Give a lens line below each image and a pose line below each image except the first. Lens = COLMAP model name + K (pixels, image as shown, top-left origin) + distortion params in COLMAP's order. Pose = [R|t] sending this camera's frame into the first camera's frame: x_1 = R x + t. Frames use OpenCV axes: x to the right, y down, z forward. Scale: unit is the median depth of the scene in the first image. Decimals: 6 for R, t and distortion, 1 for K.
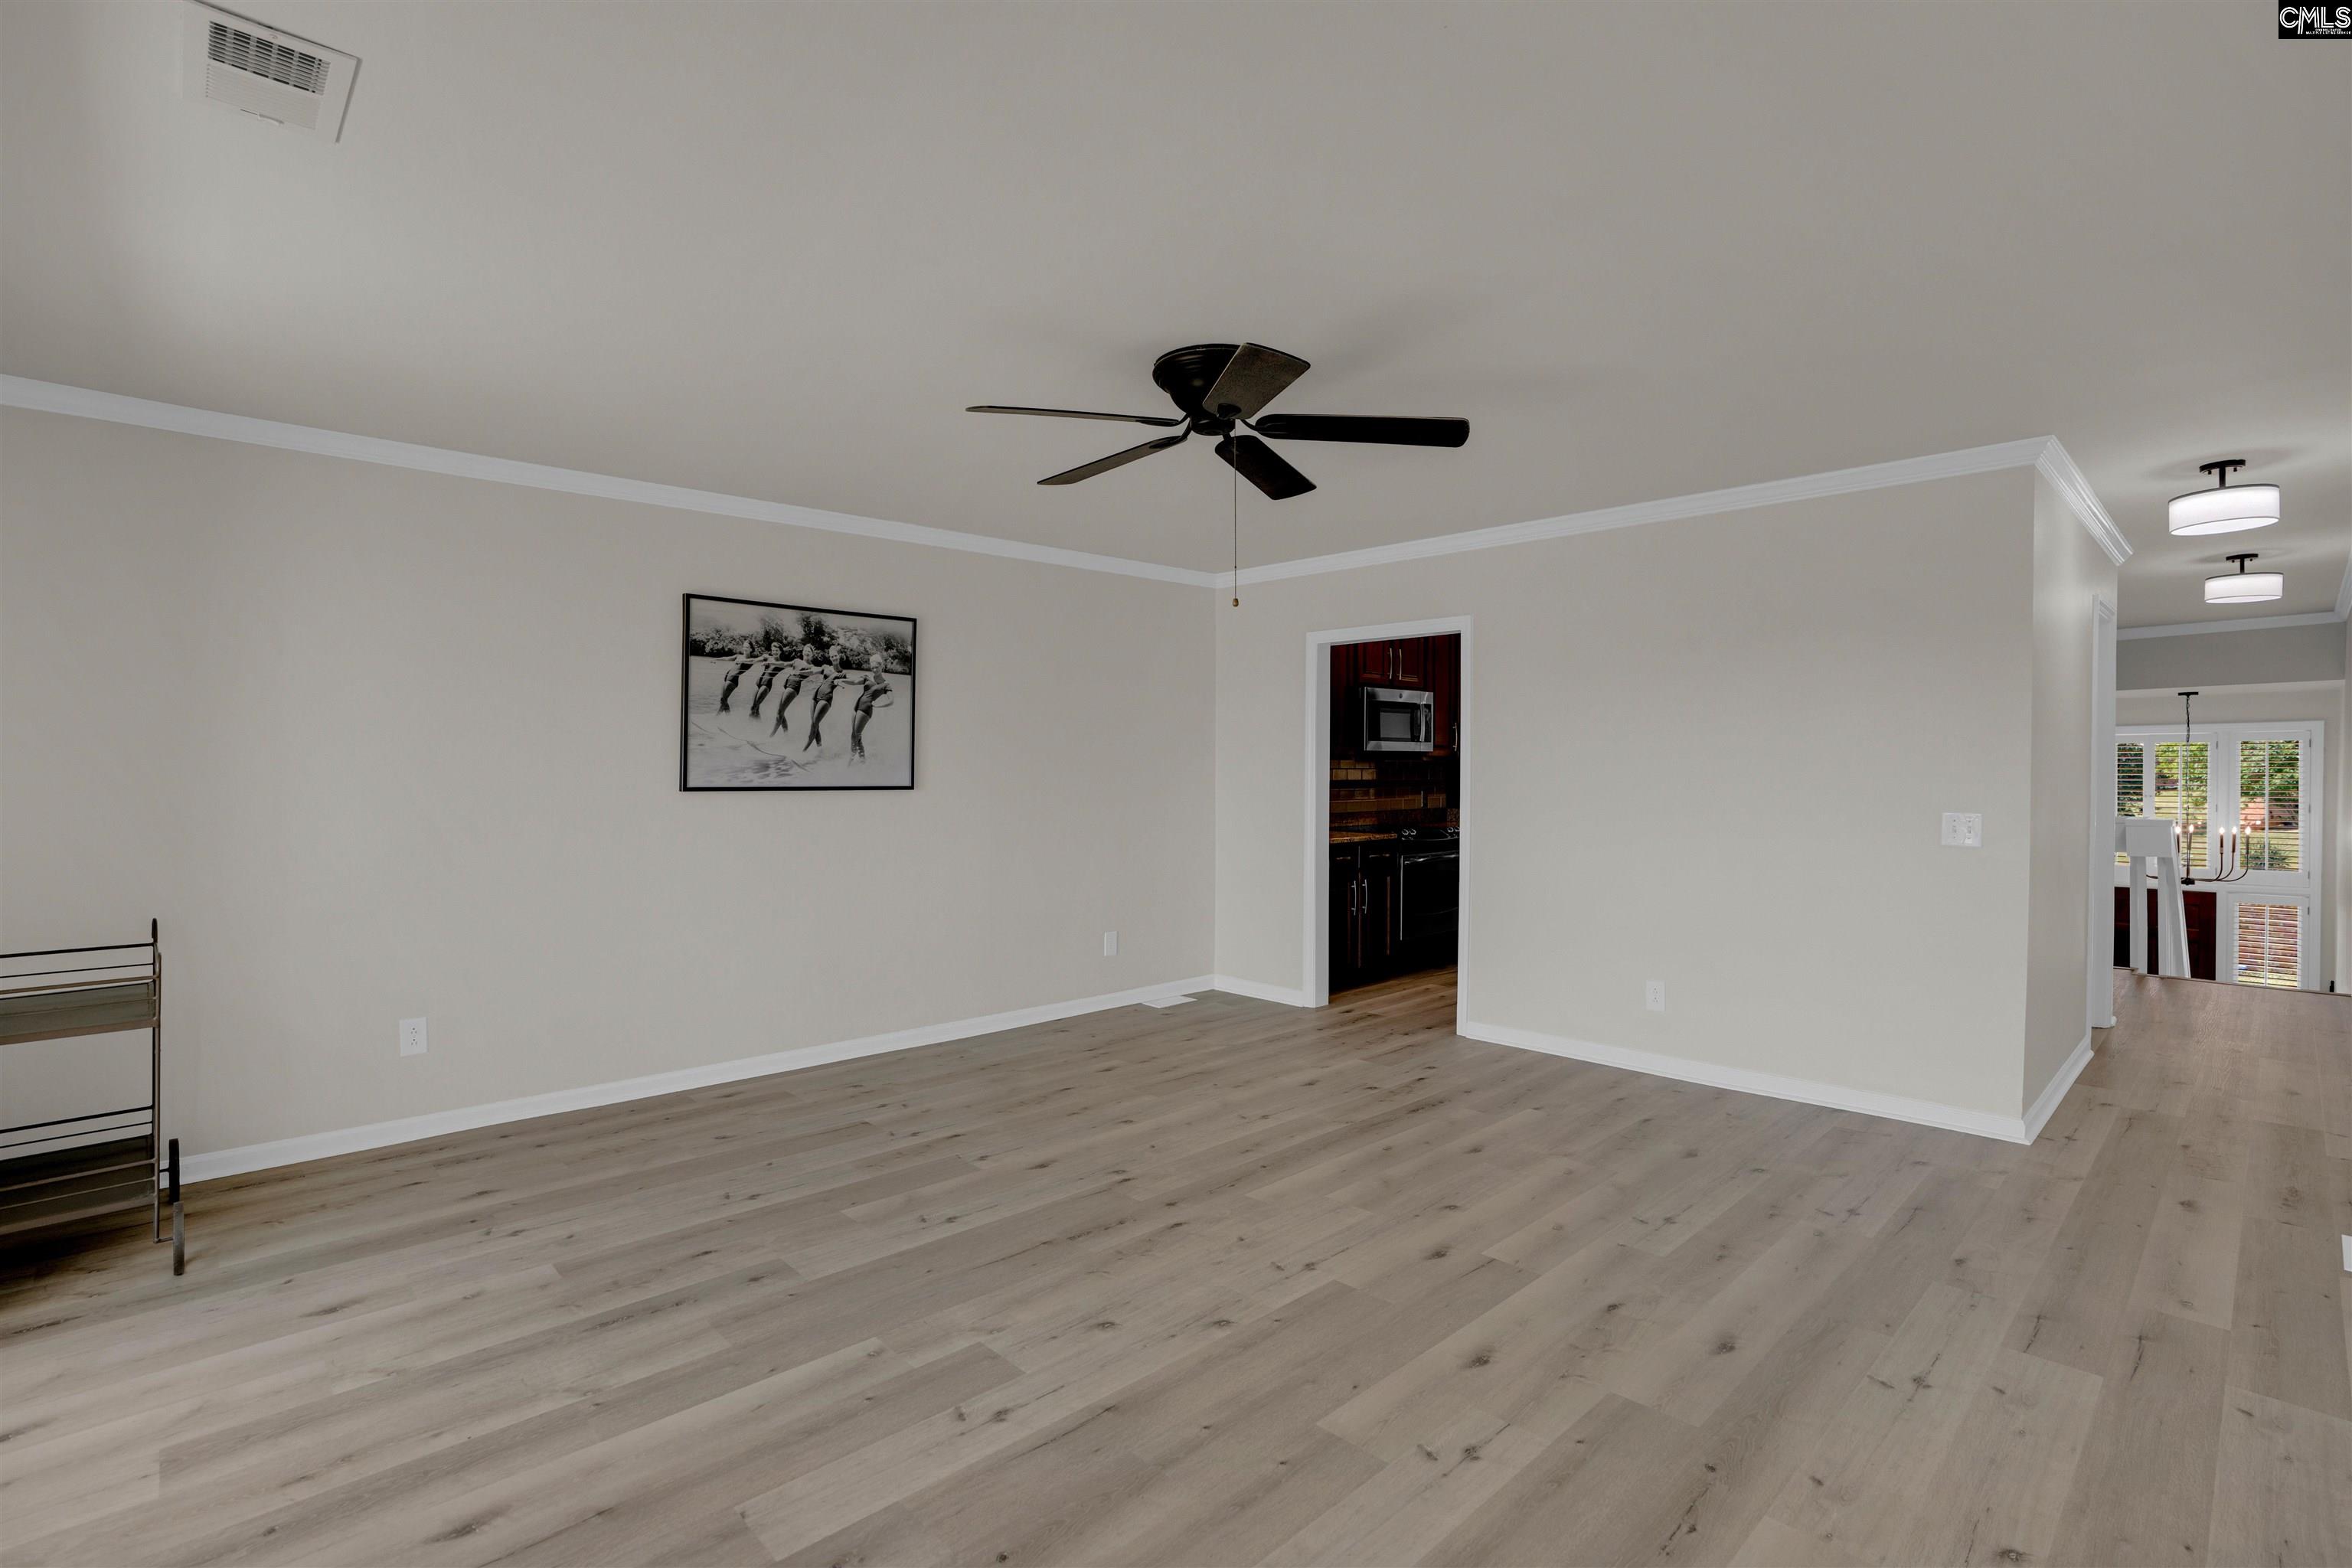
lens RADIAL K [[1103.4, 0, 1176.7], [0, 1103.4, 766.8], [0, 0, 1]] dist [-0.048613, 0.001343]
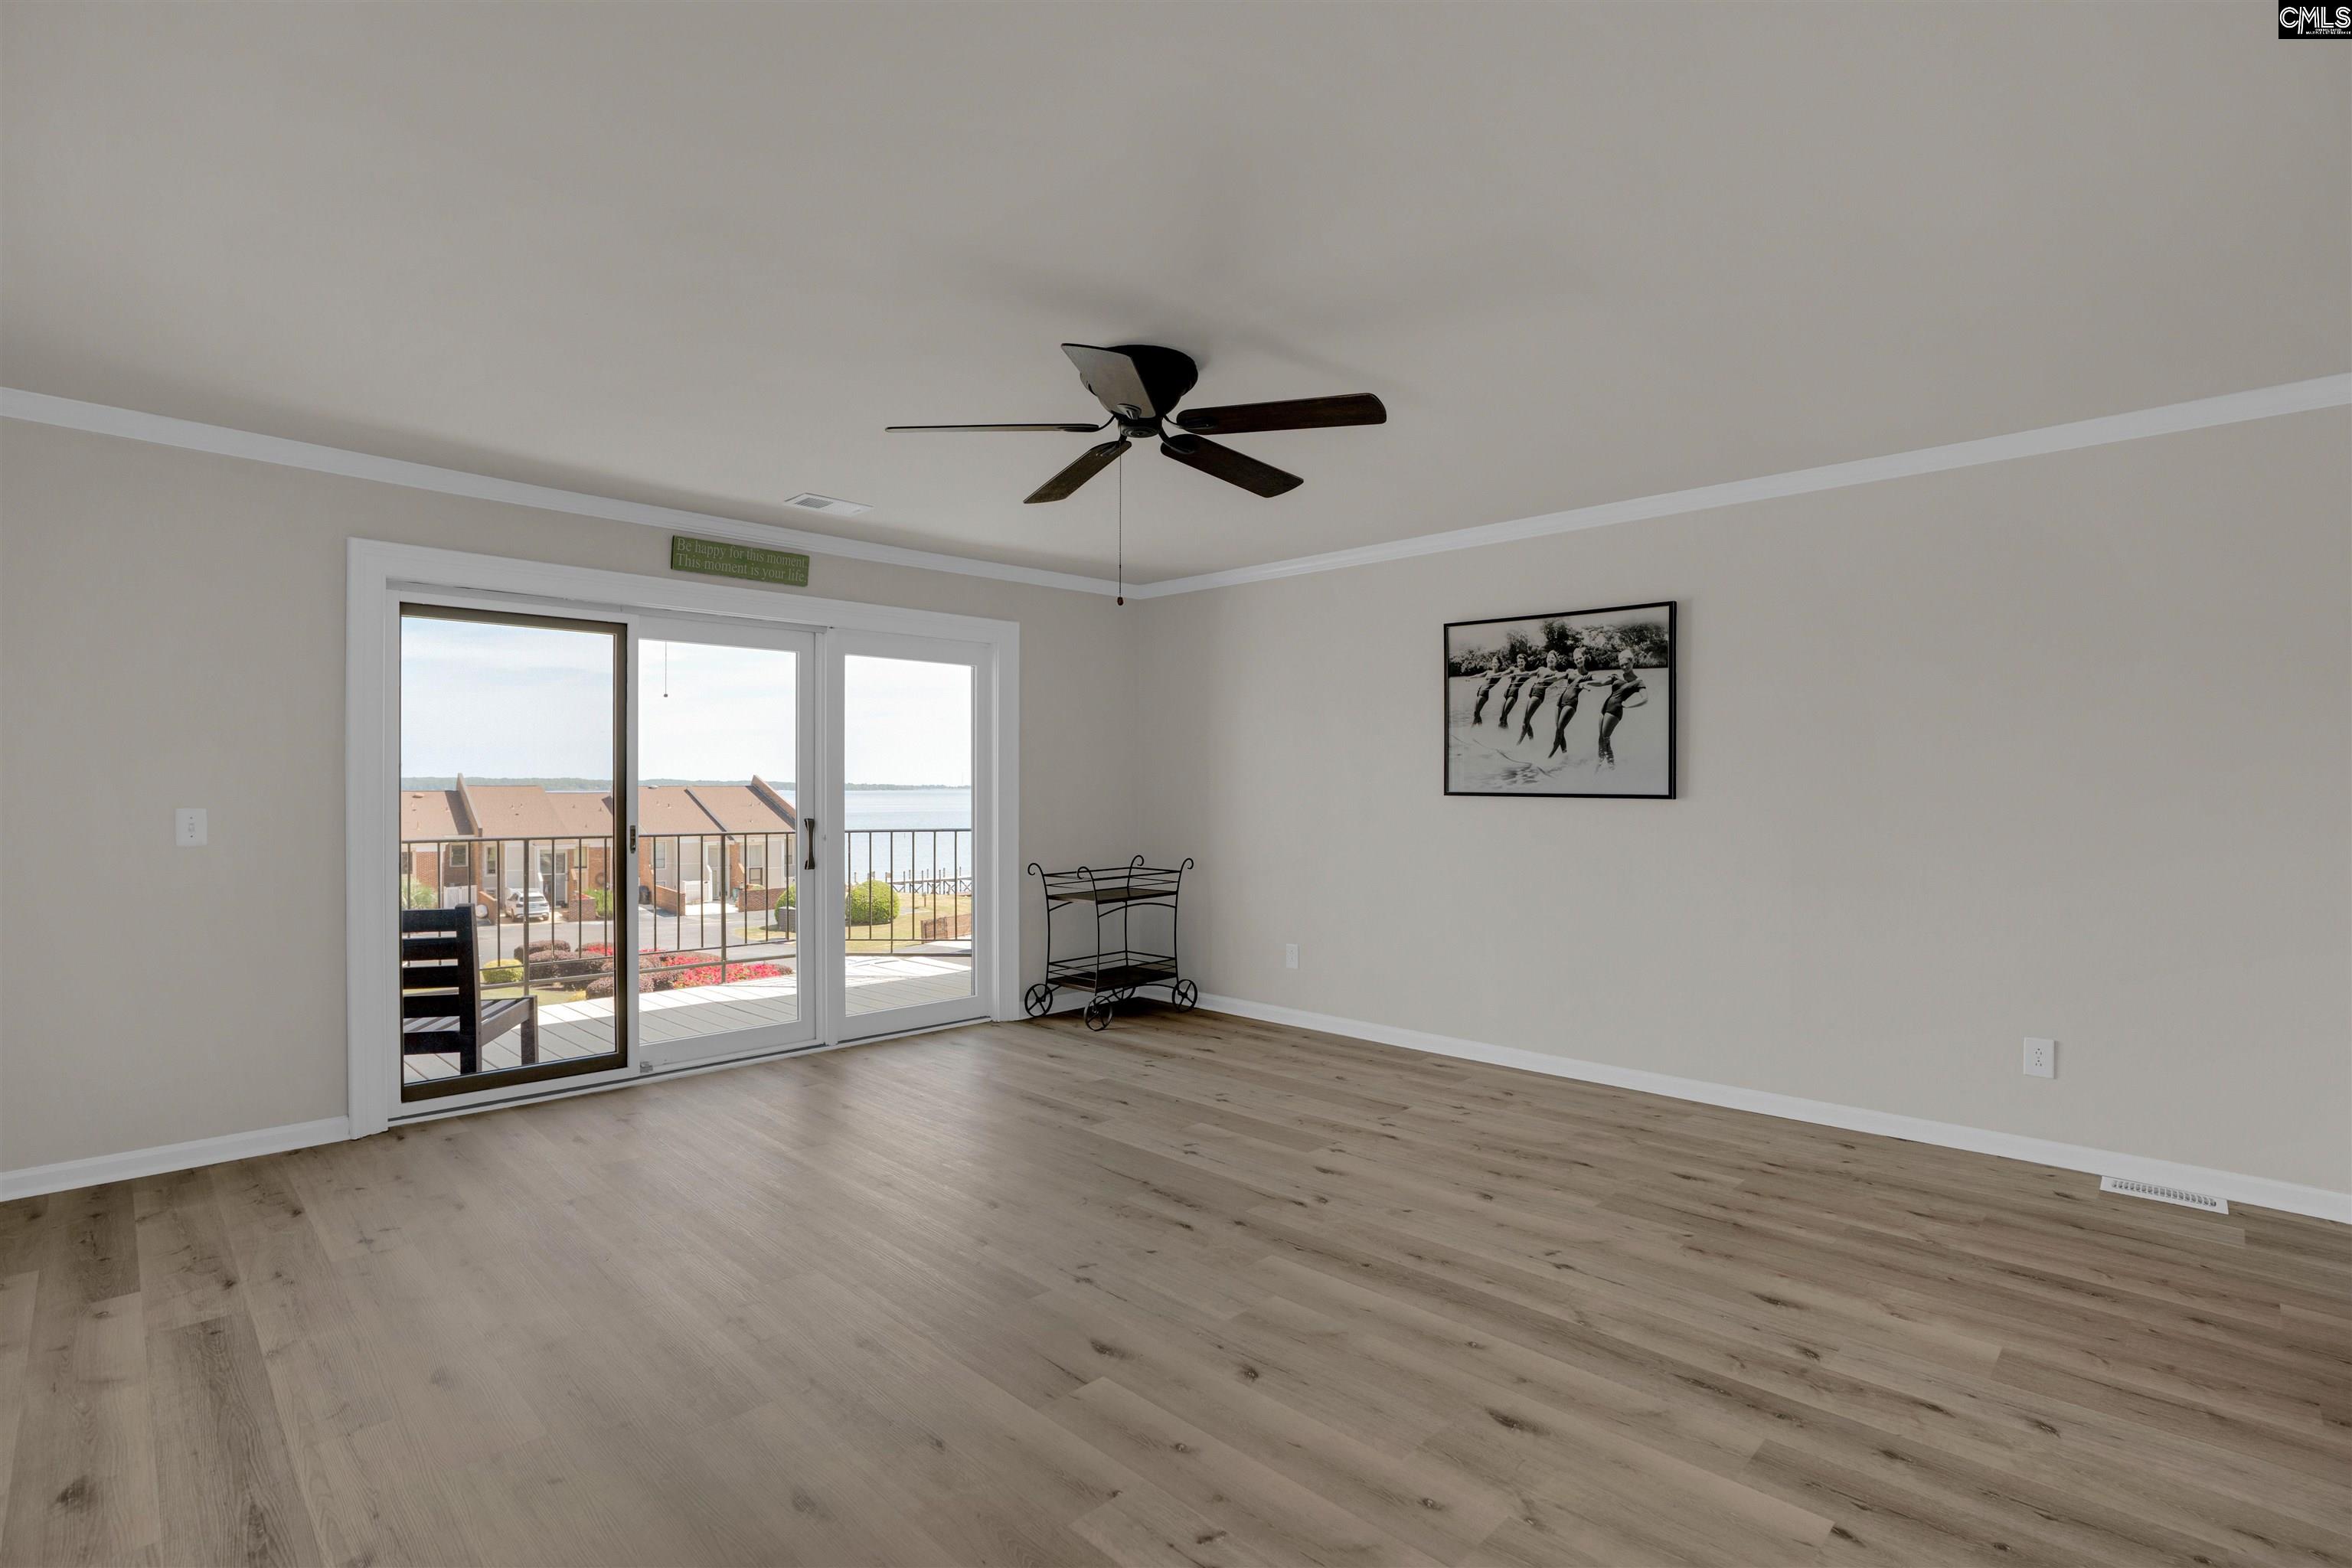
lens RADIAL K [[1103.4, 0, 1180.1], [0, 1103.4, 793.4], [0, 0, 1]] dist [-0.048613, 0.001343]
pose [[0.041432, 0.006217, -0.999122, 0.673513], [-0.003349, 0.999976, 0.006083, 0.013689], [0.999136, 0.003094, 0.041452, 0.647696]]
